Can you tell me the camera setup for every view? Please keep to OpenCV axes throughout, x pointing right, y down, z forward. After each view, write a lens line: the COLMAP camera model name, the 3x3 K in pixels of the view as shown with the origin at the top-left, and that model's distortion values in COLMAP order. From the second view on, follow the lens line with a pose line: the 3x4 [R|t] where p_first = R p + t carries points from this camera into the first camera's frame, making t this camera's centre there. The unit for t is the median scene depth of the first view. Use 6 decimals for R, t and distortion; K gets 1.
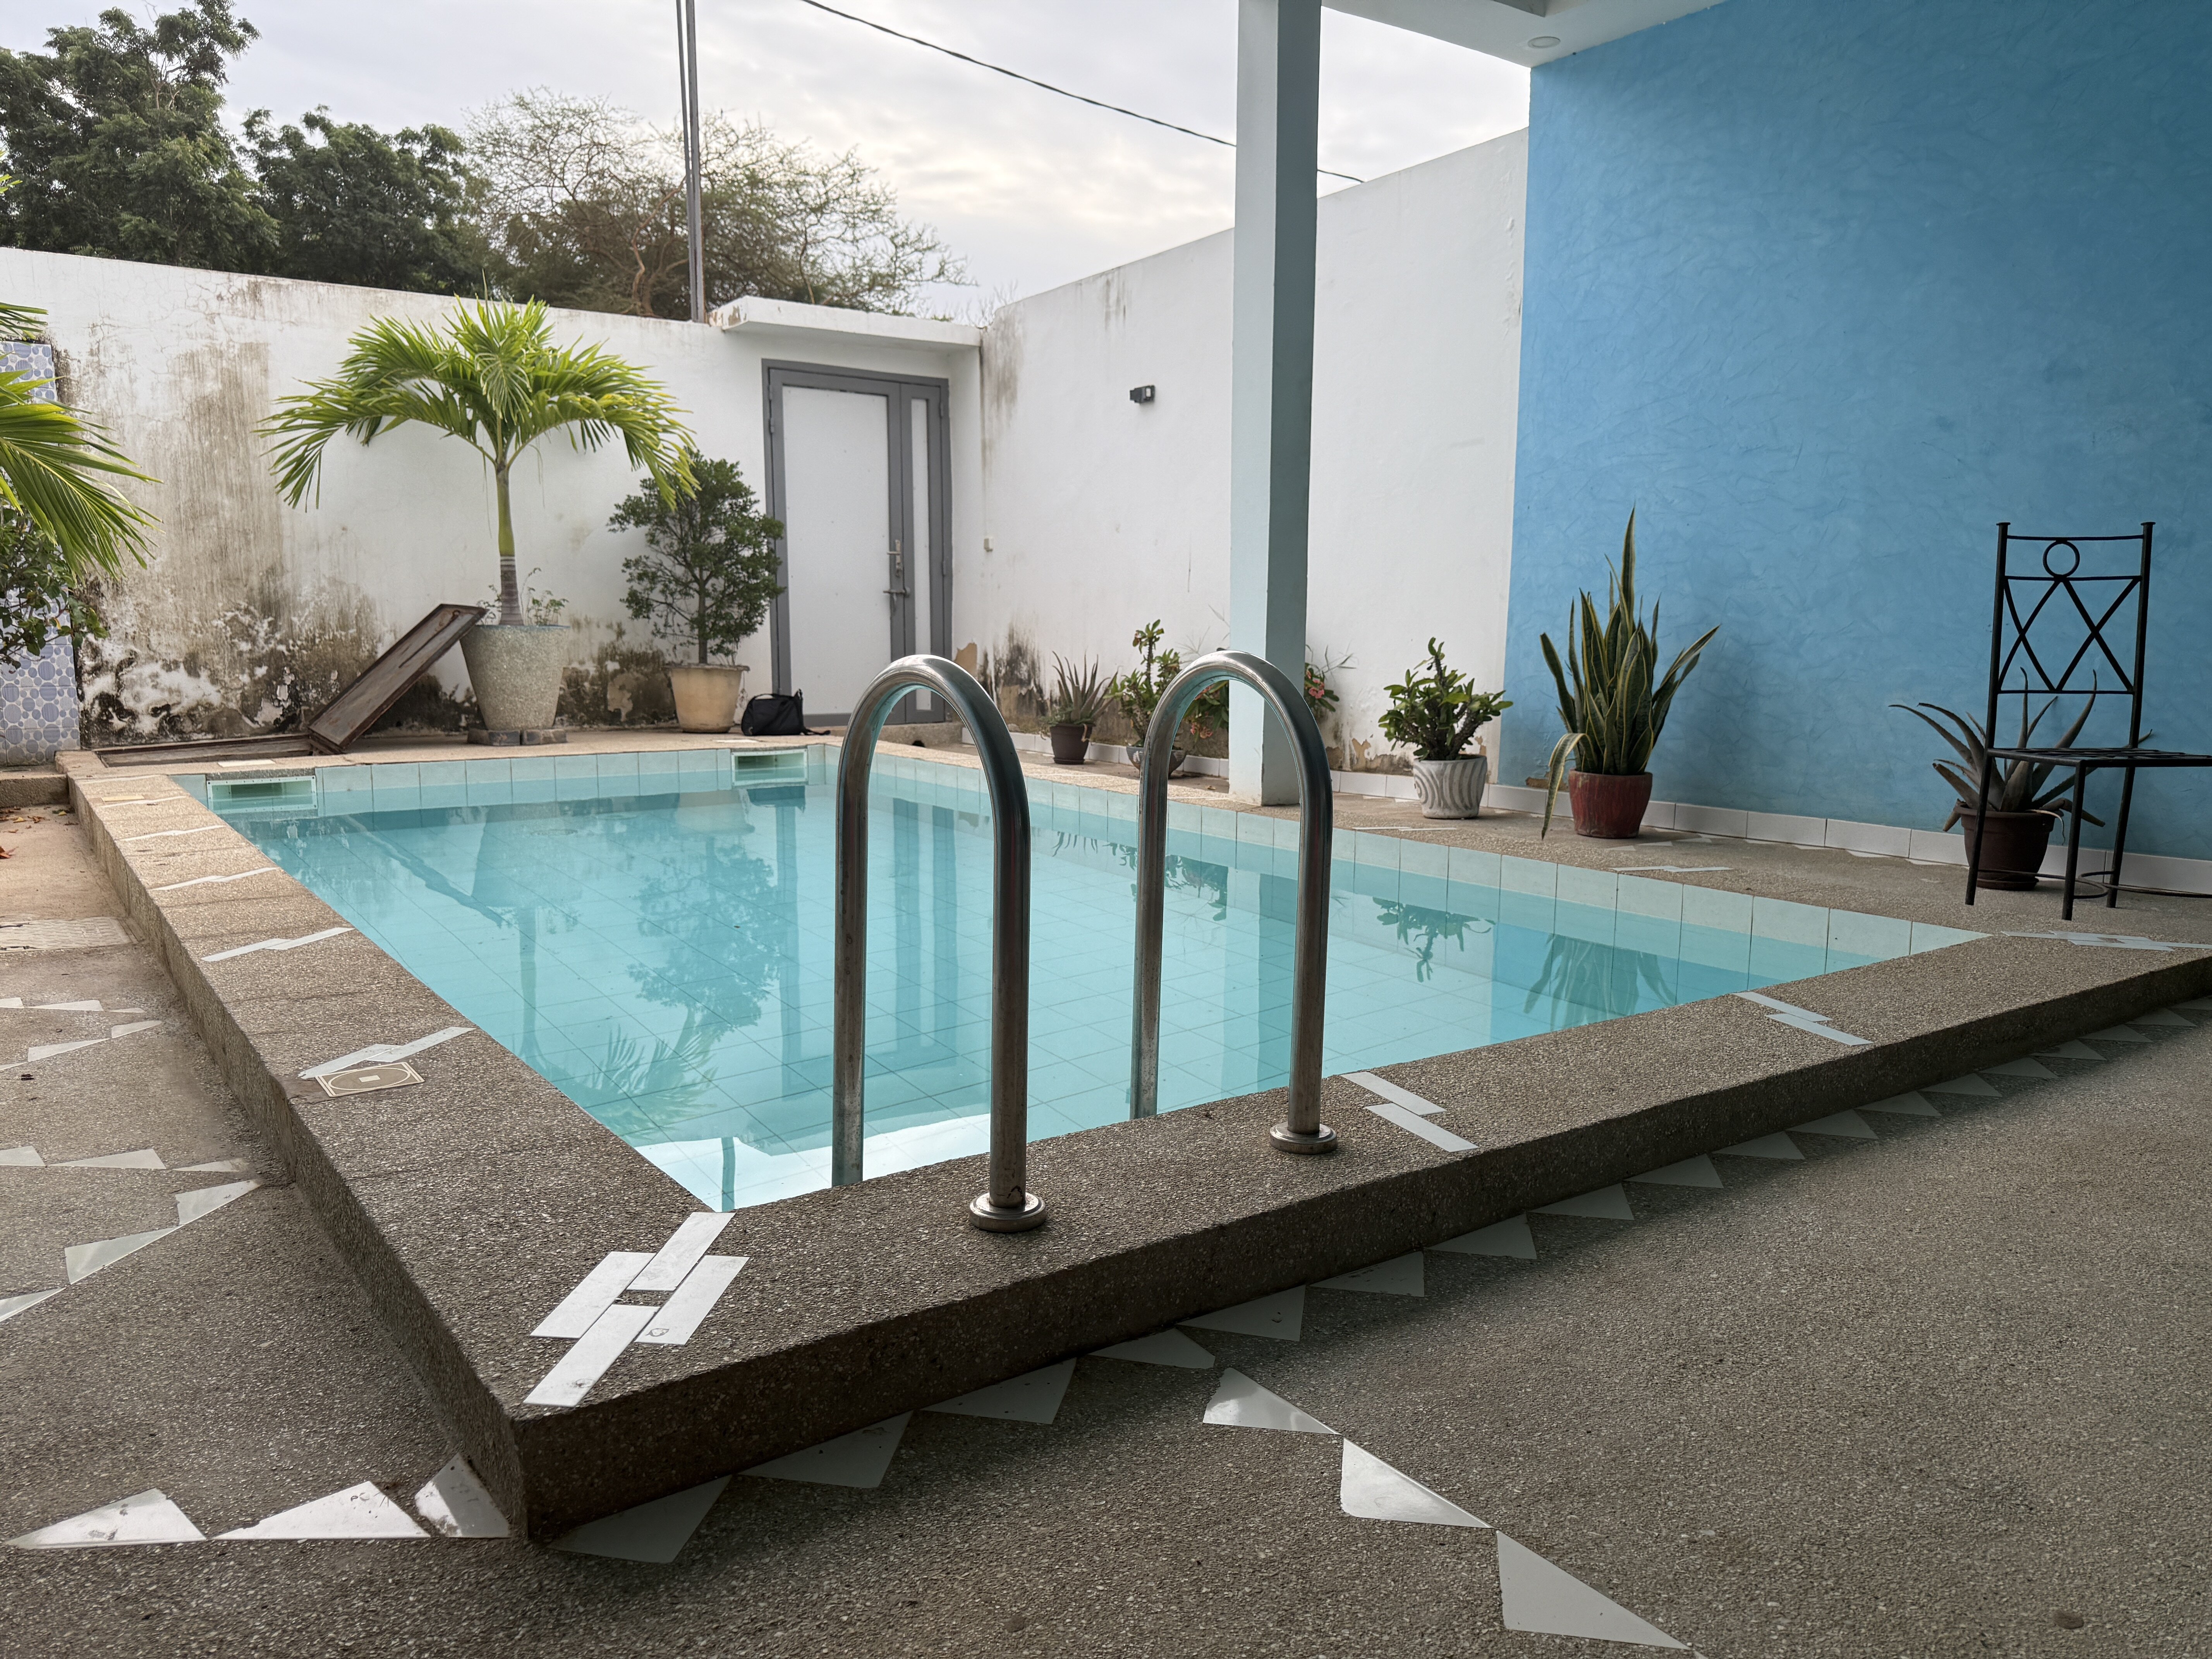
lens RADIAL K [[1575.9, 0, 1106.0], [0, 1575.9, 829.5], [0, 0, 1]] dist [0.011201, -0.022582]
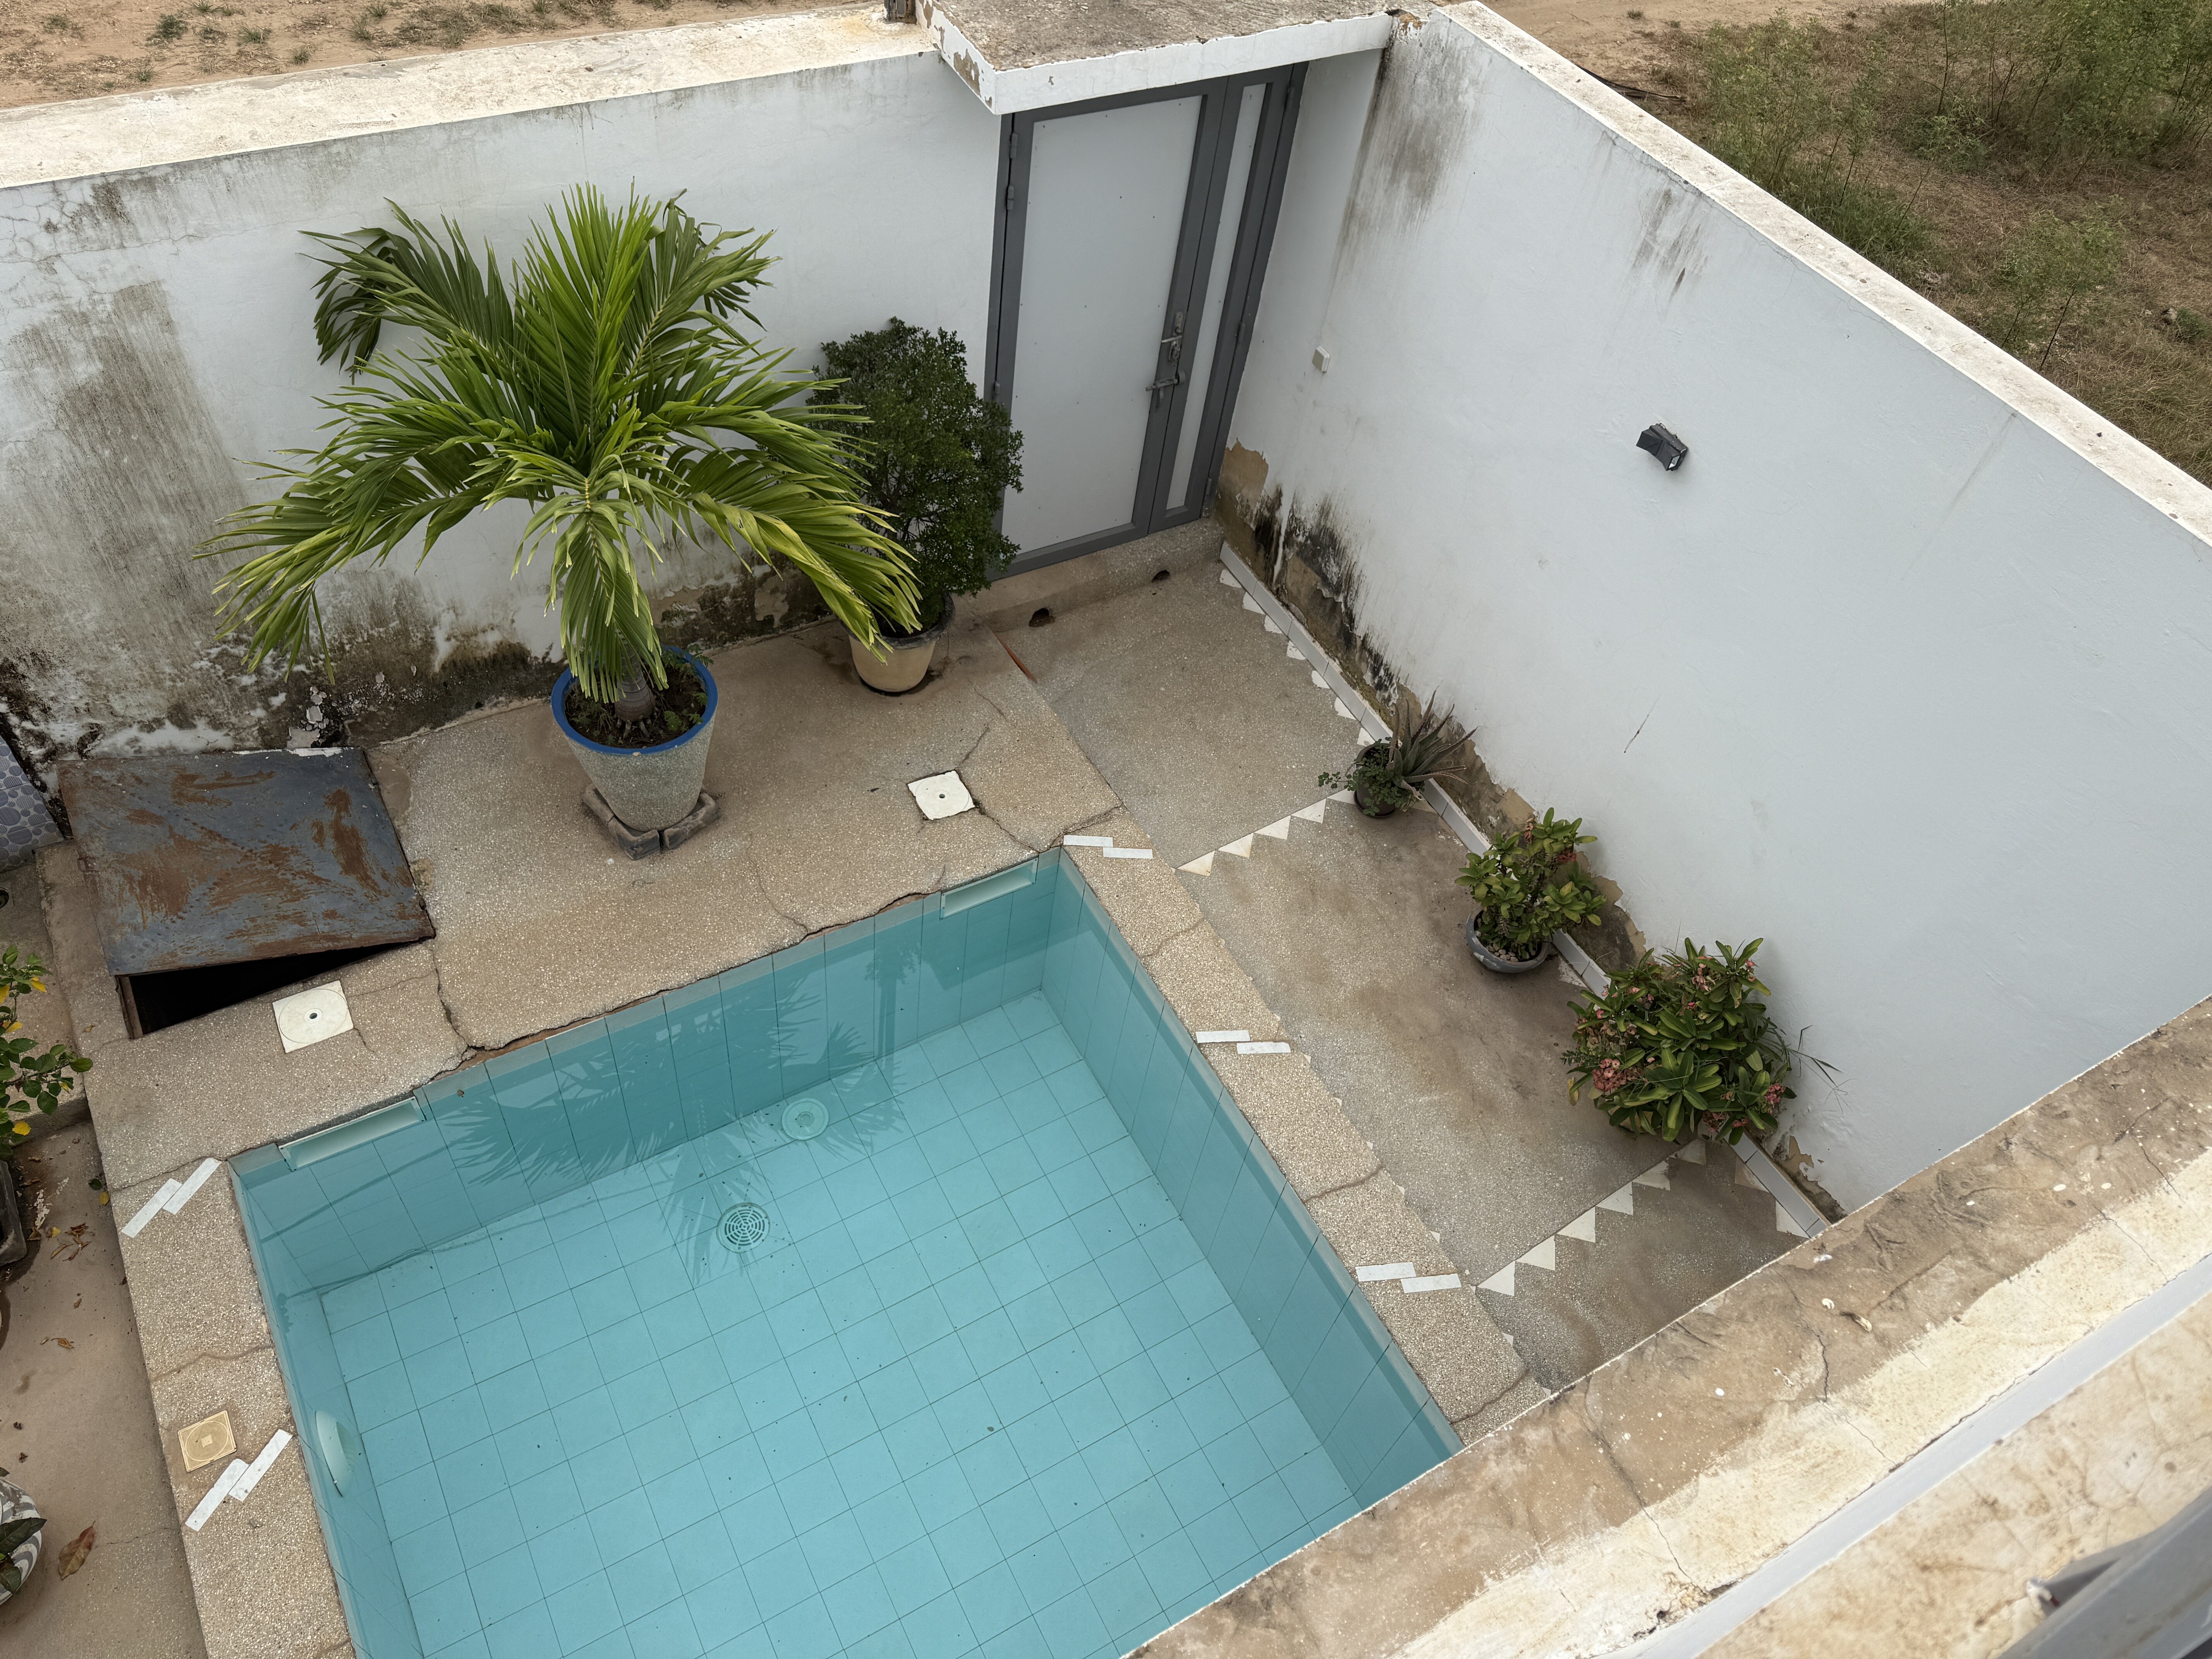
lens RADIAL K [[1575.9, 0, 1106.0], [0, 1575.9, 829.5], [0, 0, 1]] dist [0.011201, -0.022582]
pose [[0.989715, 0.140417, 0.027335, -0.191169], [-0.121882, 0.727663, 0.675019, -0.582931], [0.074893, -0.671409, 0.737293, 0.489090]]
